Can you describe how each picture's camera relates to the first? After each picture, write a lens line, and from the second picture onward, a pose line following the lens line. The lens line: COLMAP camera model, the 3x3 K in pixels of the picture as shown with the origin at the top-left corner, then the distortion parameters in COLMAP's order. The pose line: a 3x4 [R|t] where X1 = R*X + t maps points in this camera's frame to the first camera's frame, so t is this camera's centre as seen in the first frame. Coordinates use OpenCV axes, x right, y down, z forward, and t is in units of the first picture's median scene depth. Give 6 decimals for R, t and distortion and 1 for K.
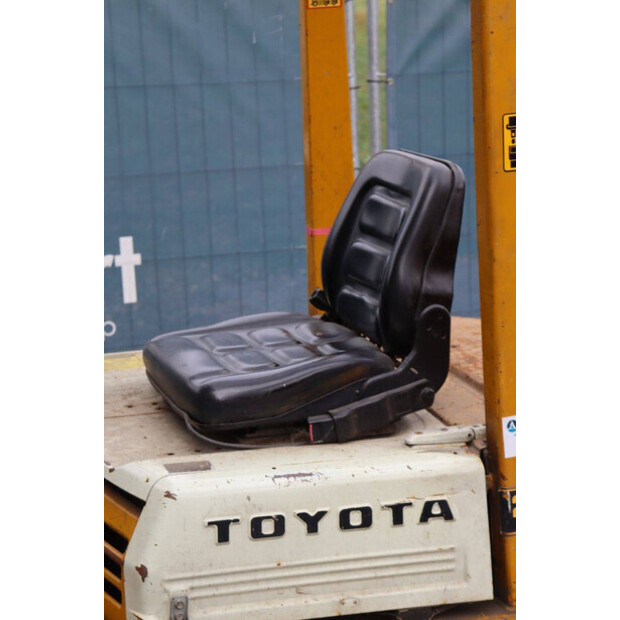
lens RADIAL K [[1488.7, 0, 310.1], [0, 1488.7, 309.9], [0, 0, 1]] dist [0.418377, 0.000000]
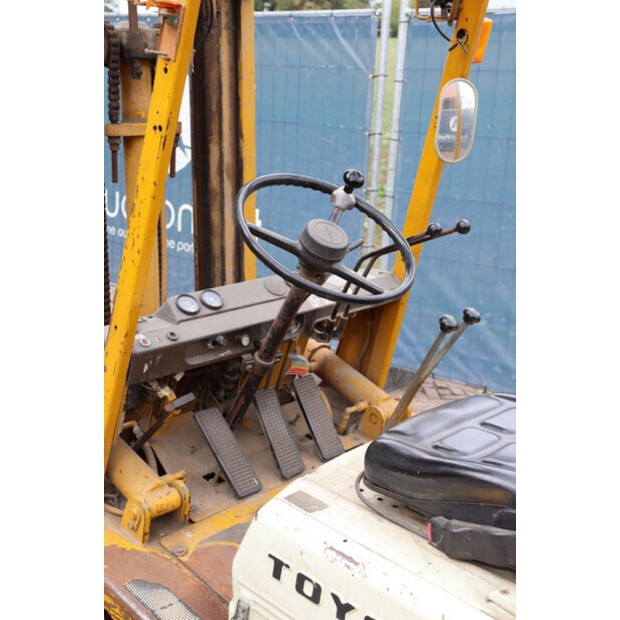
lens RADIAL K [[950.4, 0, 309.9], [0, 950.4, 312.1], [0, 0, 1]] dist [0.138811, 0.000000]
pose [[0.414122, 0.254115, -0.874030, 0.480446], [-0.218439, 0.959923, 0.175590, -0.146145], [0.883621, 0.118207, 0.453035, 0.660759]]
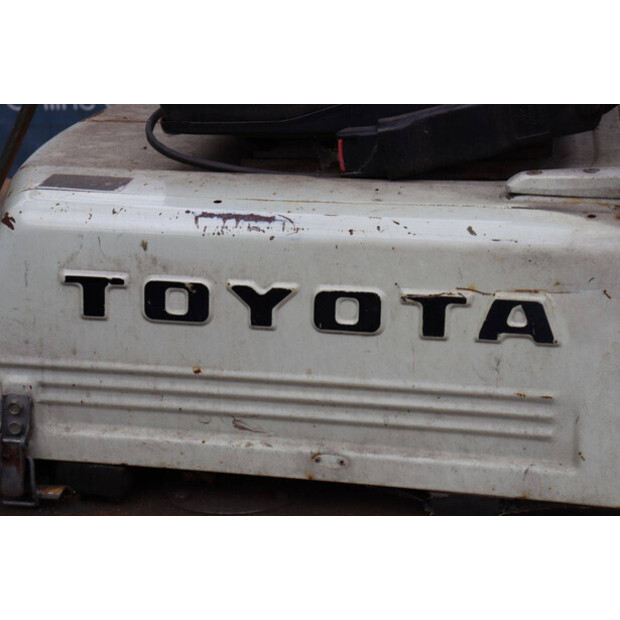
lens RADIAL K [[1276.6, 0, 308.4], [0, 1276.6, 311.6], [0, 0, 1]] dist [0.250219, 0.000000]
pose [[0.875876, 0.137575, -0.462510, 0.223348], [-0.078815, 0.986412, 0.144154, 0.074302], [0.476057, -0.089808, 0.874817, 0.594375]]
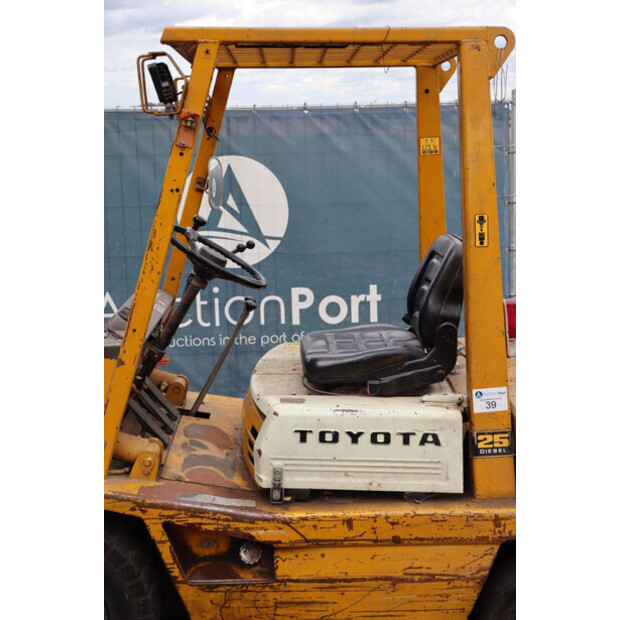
lens RADIAL K [[898.7, 0, 312.2], [0, 898.7, 315.9], [0, 0, 1]] dist [0.107657, 0.000000]
pose [[0.948389, 0.059800, -0.311420, 0.274192], [-0.067456, 0.997626, -0.013861, 0.014500], [0.309852, 0.034153, 0.950171, -0.044379]]
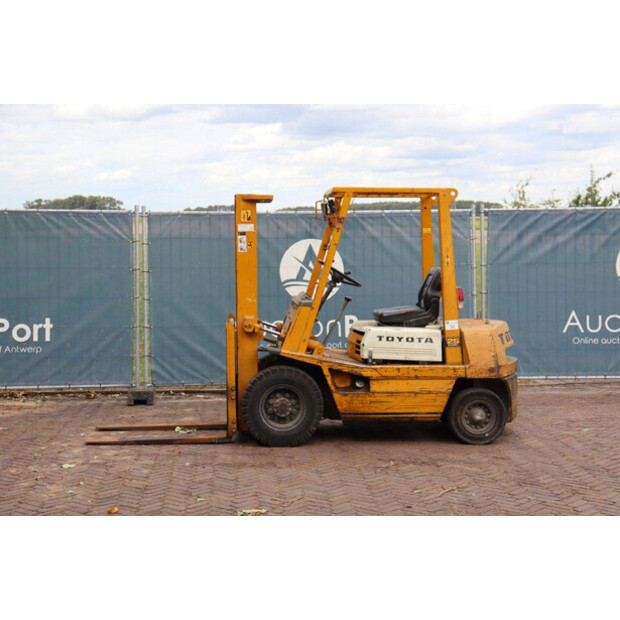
lens RADIAL K [[1225.9, 0, 309.4], [0, 1225.9, 305.6], [0, 0, 1]] dist [0.338148, 0.000000]
pose [[0.960760, 0.025088, -0.276242, 0.768445], [-0.071417, 0.984699, -0.158955, 0.653504], [0.268028, 0.172446, 0.947852, -2.666038]]
